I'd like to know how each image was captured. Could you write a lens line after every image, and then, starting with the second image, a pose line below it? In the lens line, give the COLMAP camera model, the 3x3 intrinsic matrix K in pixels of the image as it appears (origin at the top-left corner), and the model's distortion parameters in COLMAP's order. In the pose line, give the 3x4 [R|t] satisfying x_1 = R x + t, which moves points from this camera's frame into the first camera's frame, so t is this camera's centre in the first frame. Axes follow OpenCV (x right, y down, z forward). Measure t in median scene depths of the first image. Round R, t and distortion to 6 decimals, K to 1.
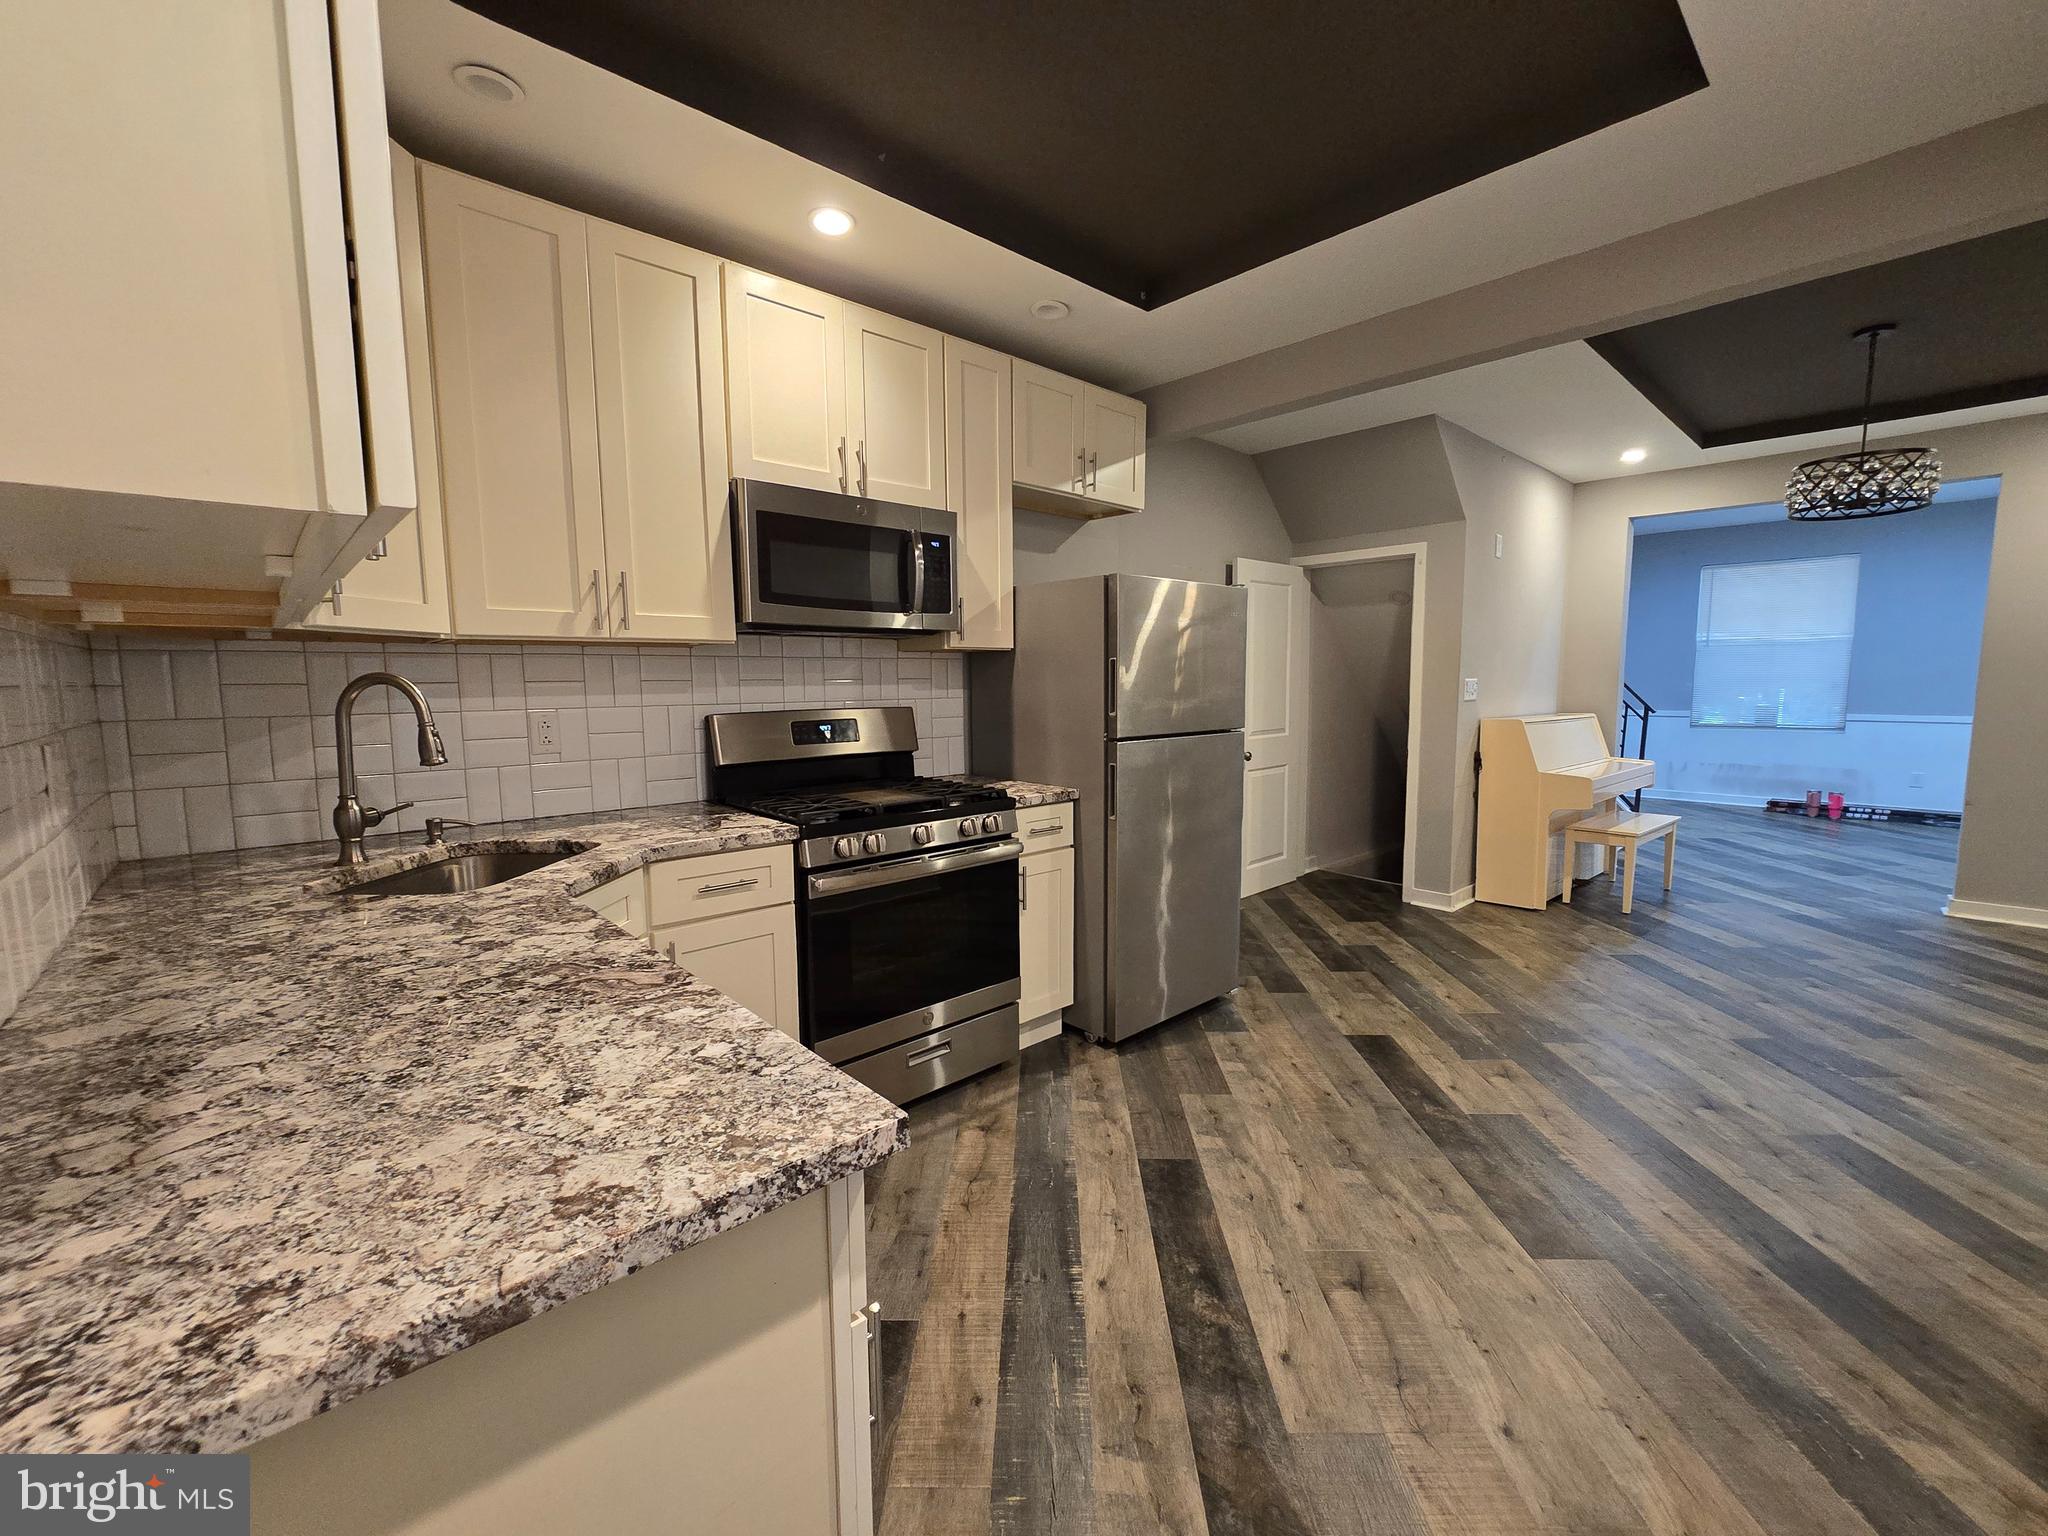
lens RADIAL K [[839.9, 0, 1029.1], [0, 839.9, 765.3], [0, 0, 1]] dist [-0.004451, 0.000735]
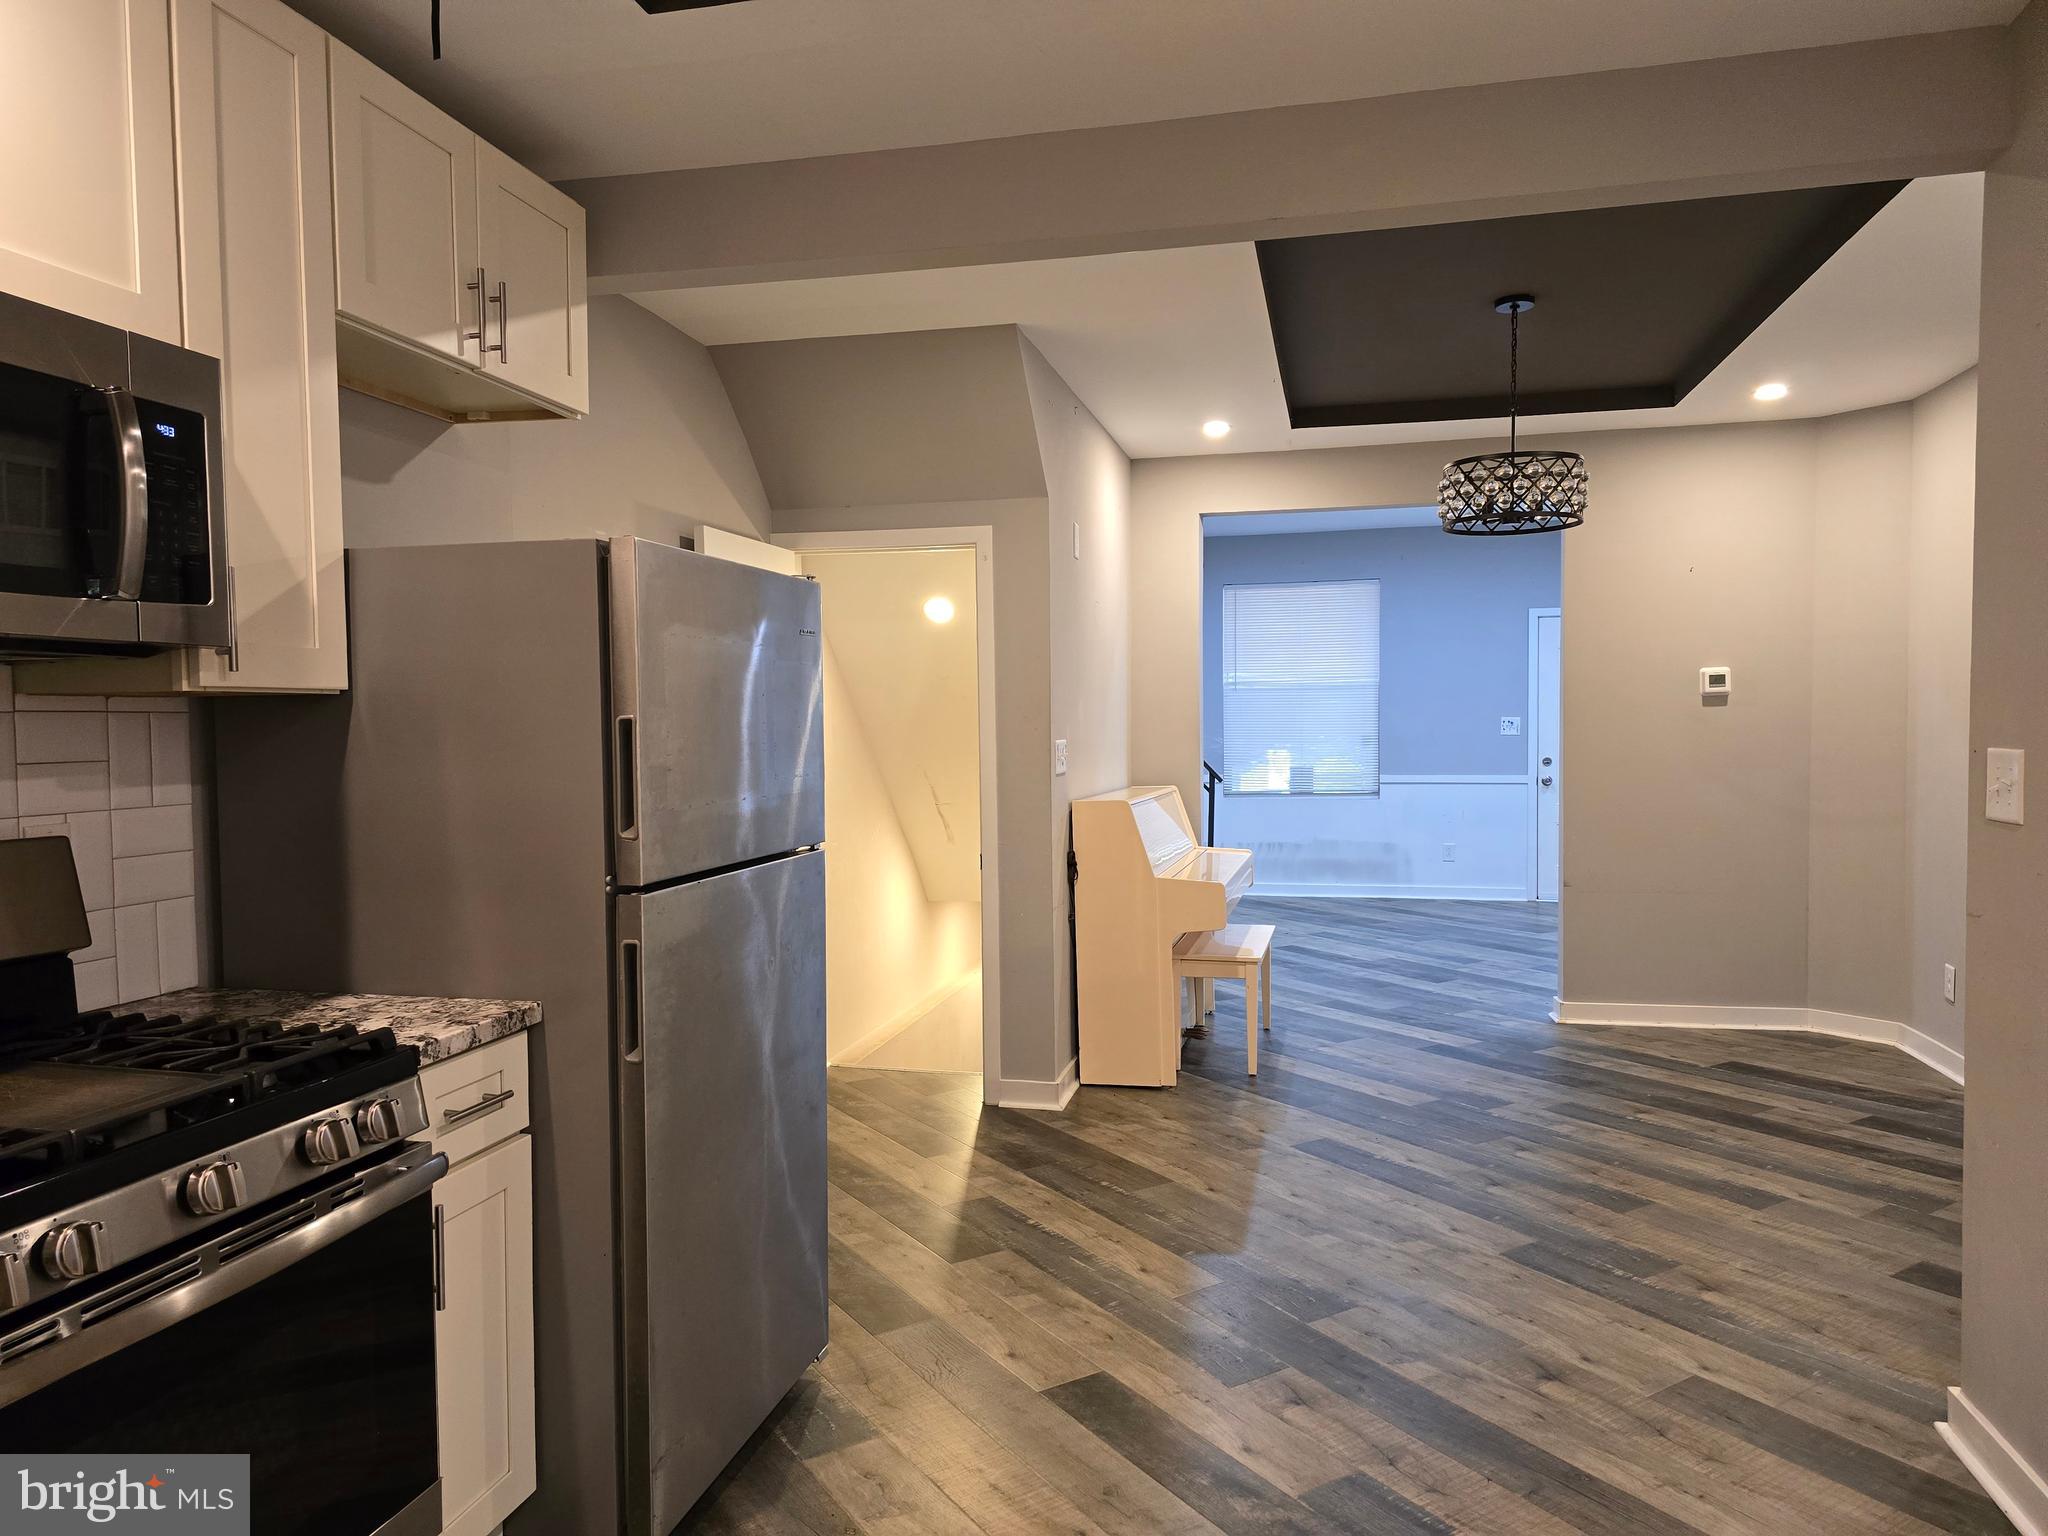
lens RADIAL K [[1370.7, 0, 1014.9], [0, 1370.7, 777.7], [0, 0, 1]] dist [0.066859, -0.064863]
pose [[0.833149, -0.024094, 0.552524, -0.142230], [0.061100, 0.996945, -0.048658, -0.041581], [-0.549664, 0.074299, 0.832075, 0.237525]]
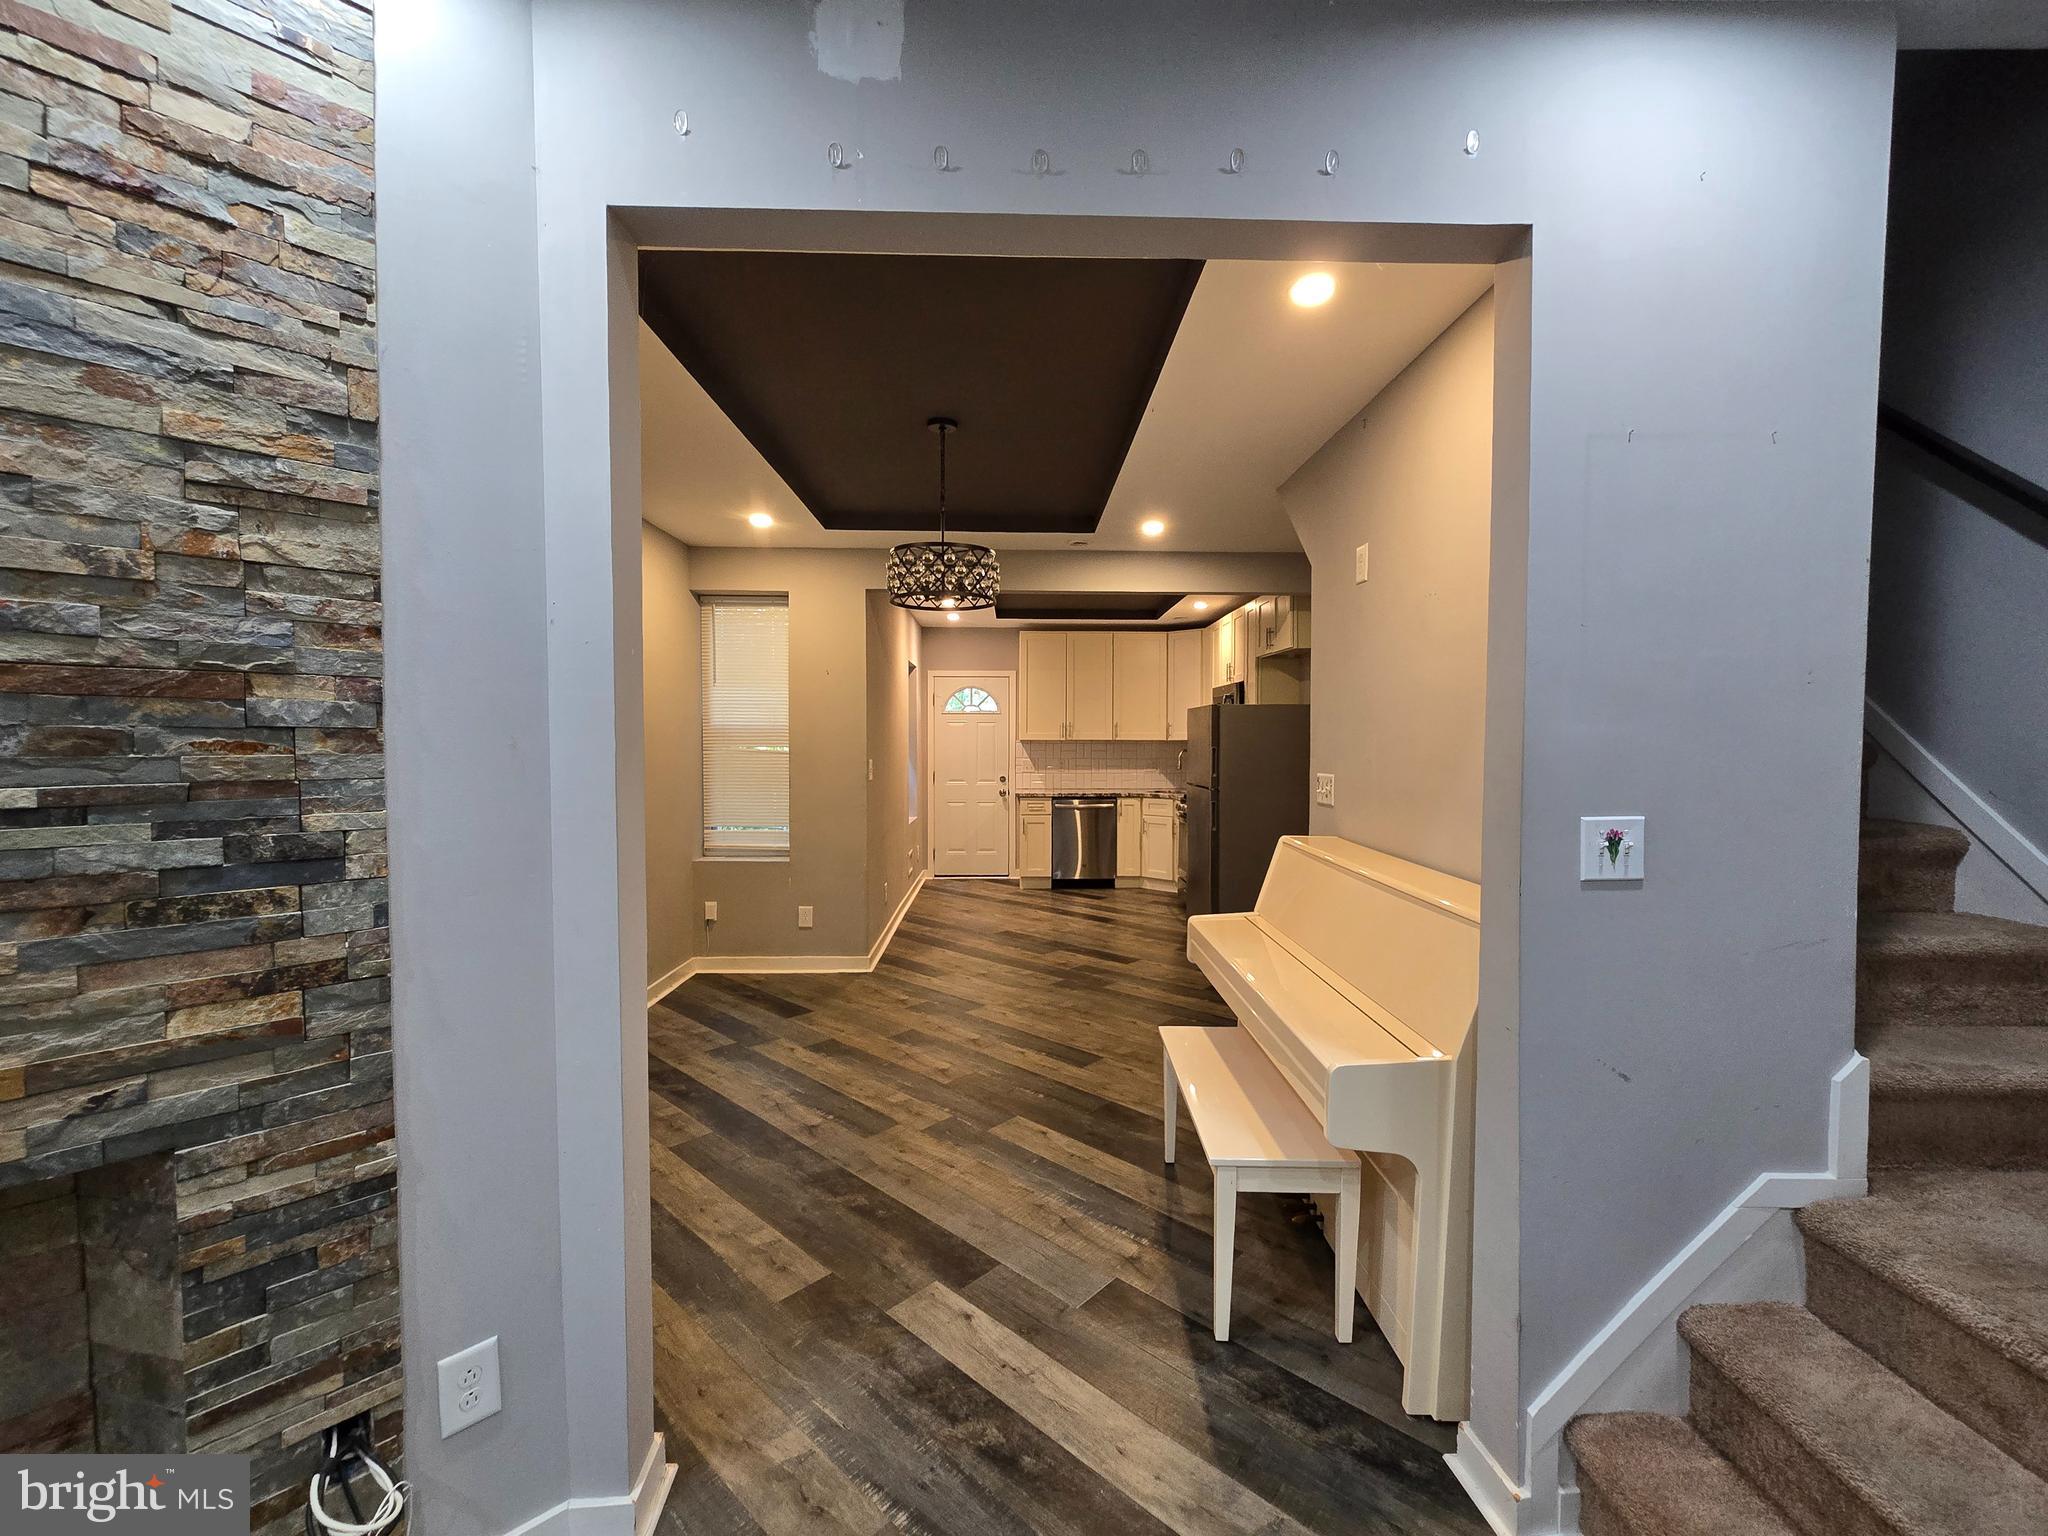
lens RADIAL K [[839.9, 0, 1031.3], [0, 839.9, 766.2], [0, 0, 1]] dist [-0.004451, 0.000735]
pose [[-0.660632, 0.030461, -0.750092, 1.999046], [-0.074329, 0.991613, 0.105732, -0.273341], [0.747021, 0.125603, -0.652827, 2.094235]]
